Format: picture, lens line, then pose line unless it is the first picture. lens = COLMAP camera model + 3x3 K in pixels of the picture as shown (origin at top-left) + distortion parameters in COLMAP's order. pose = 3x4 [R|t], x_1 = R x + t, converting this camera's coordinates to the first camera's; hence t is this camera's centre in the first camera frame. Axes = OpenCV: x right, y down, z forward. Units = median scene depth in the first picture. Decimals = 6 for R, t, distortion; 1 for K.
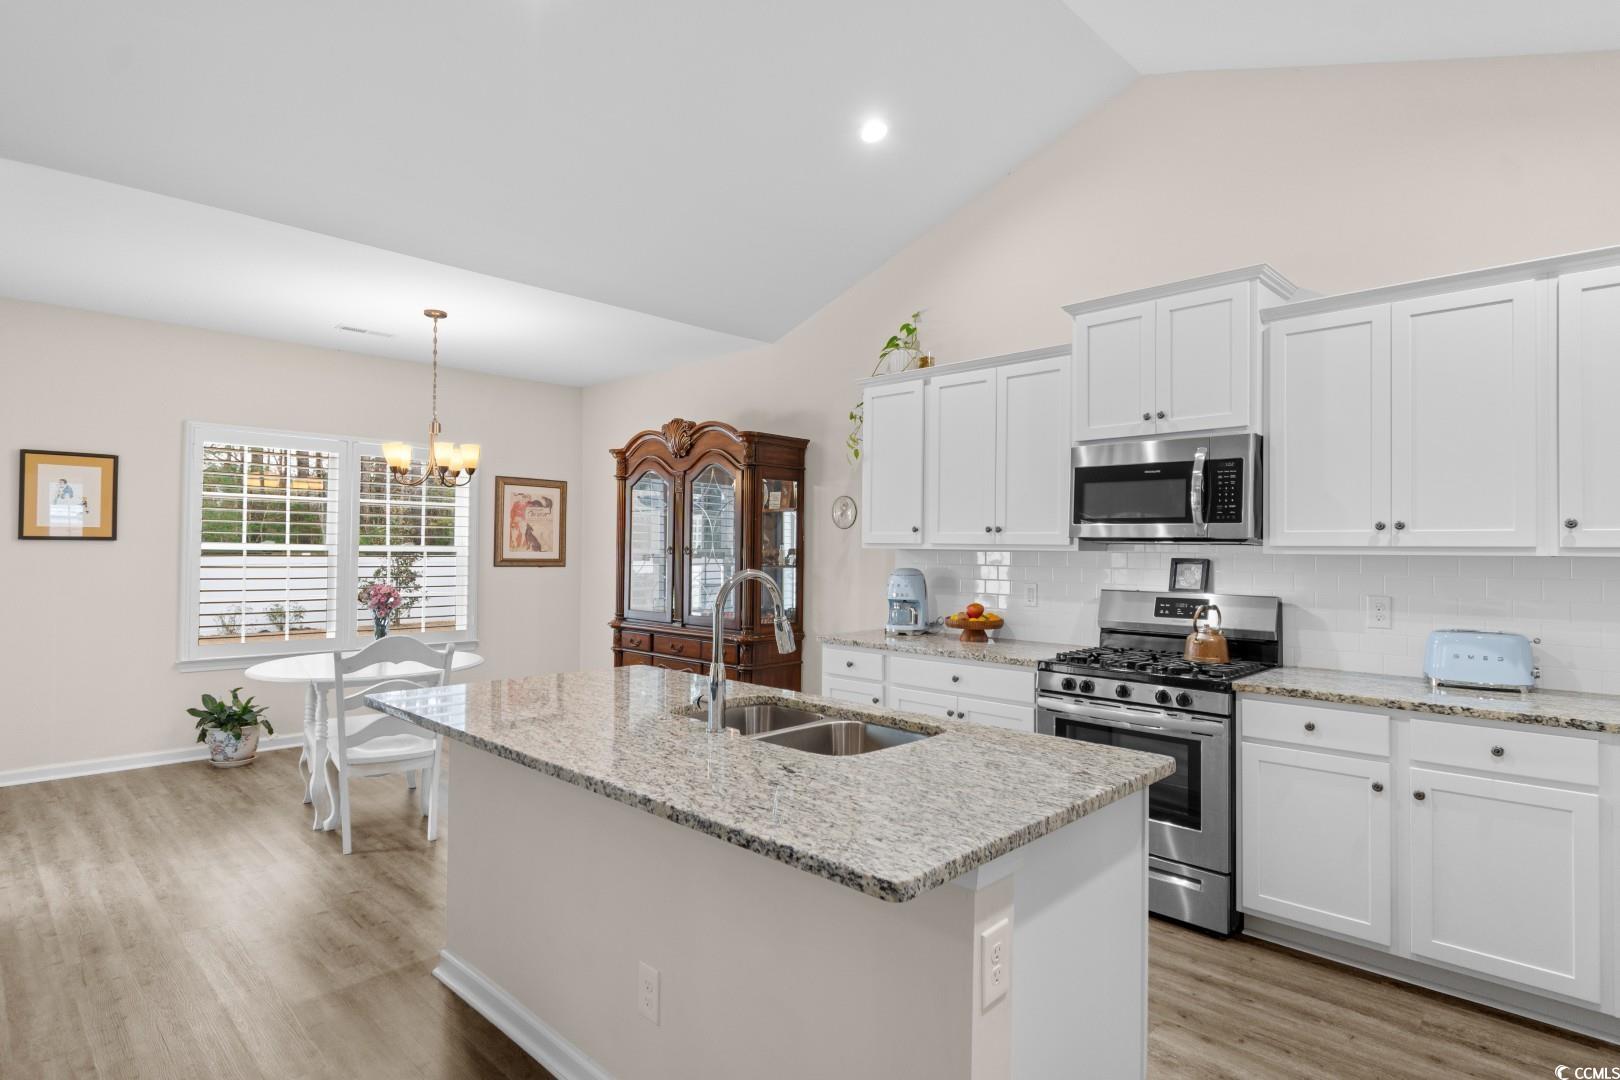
lens RADIAL K [[837.3, 0, 810.0], [0, 837.3, 540.0], [0, 0, 1]] dist [0.007432, -0.012014]
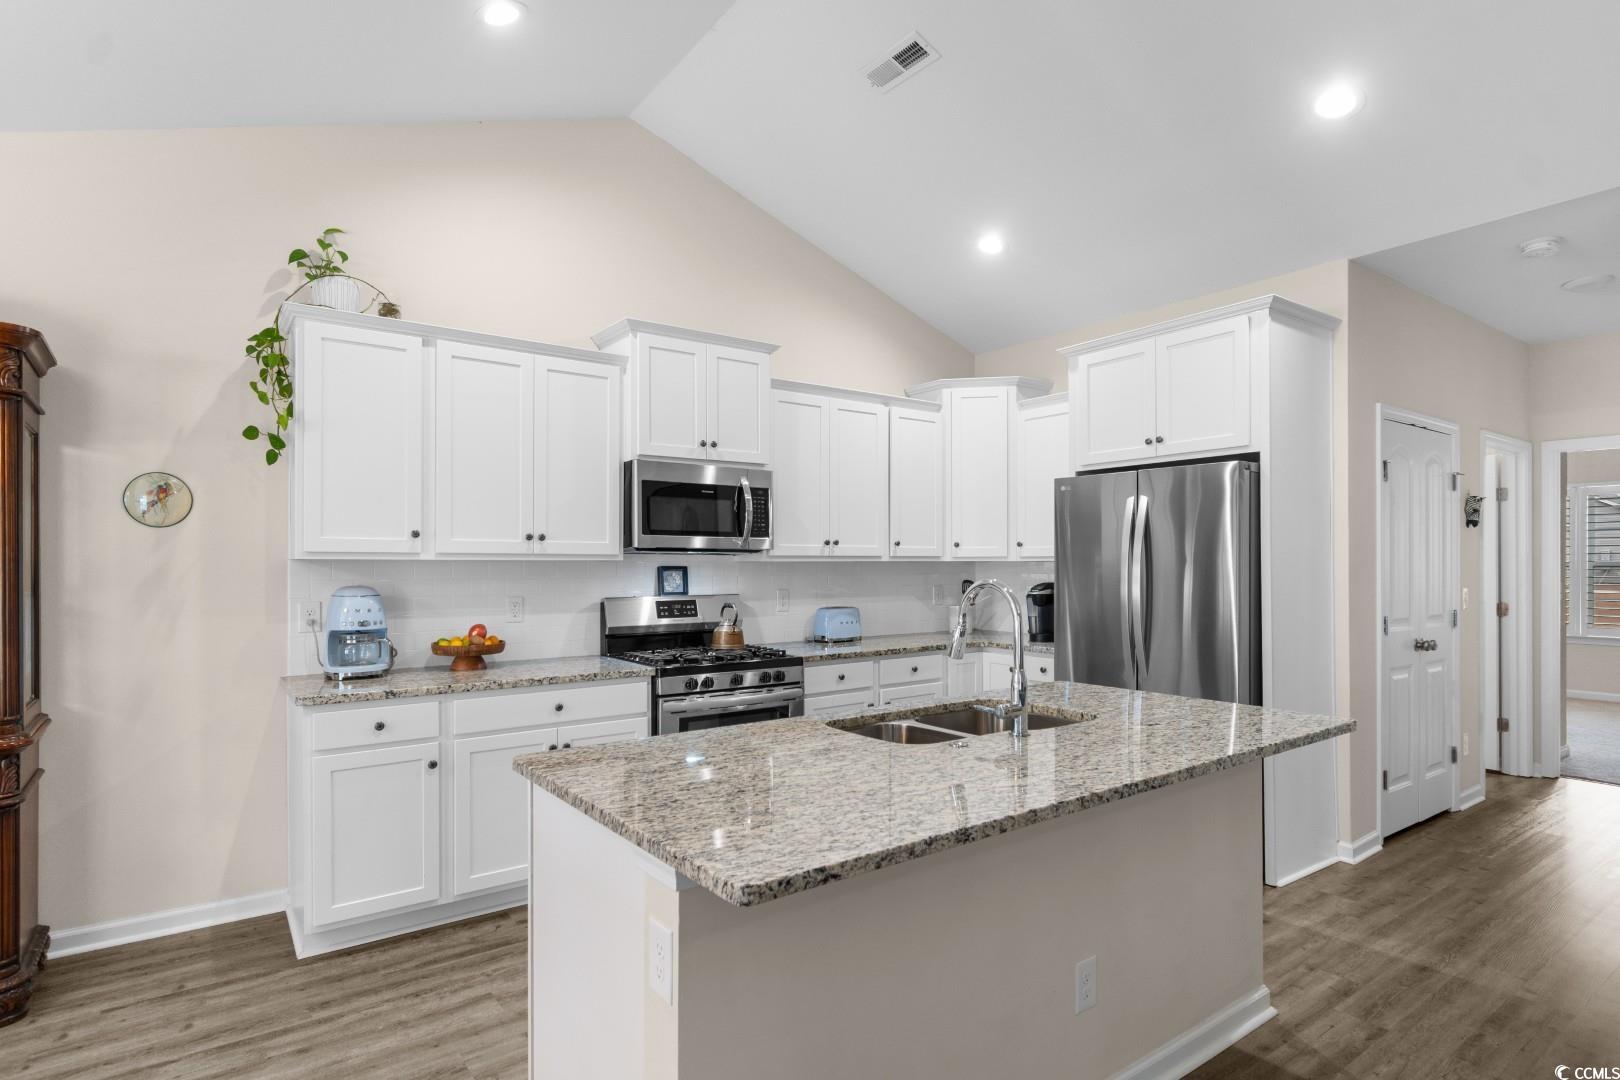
lens RADIAL K [[846.0, 0, 808.0], [0, 846.0, 566.2], [0, 0, 1]] dist [-0.000718, -0.000277]
pose [[0.167677, -0.014000, 0.985743, -0.708018], [-0.007331, 0.999854, 0.015447, 0.002667], [-0.985815, -0.009816, 0.167549, 0.646474]]
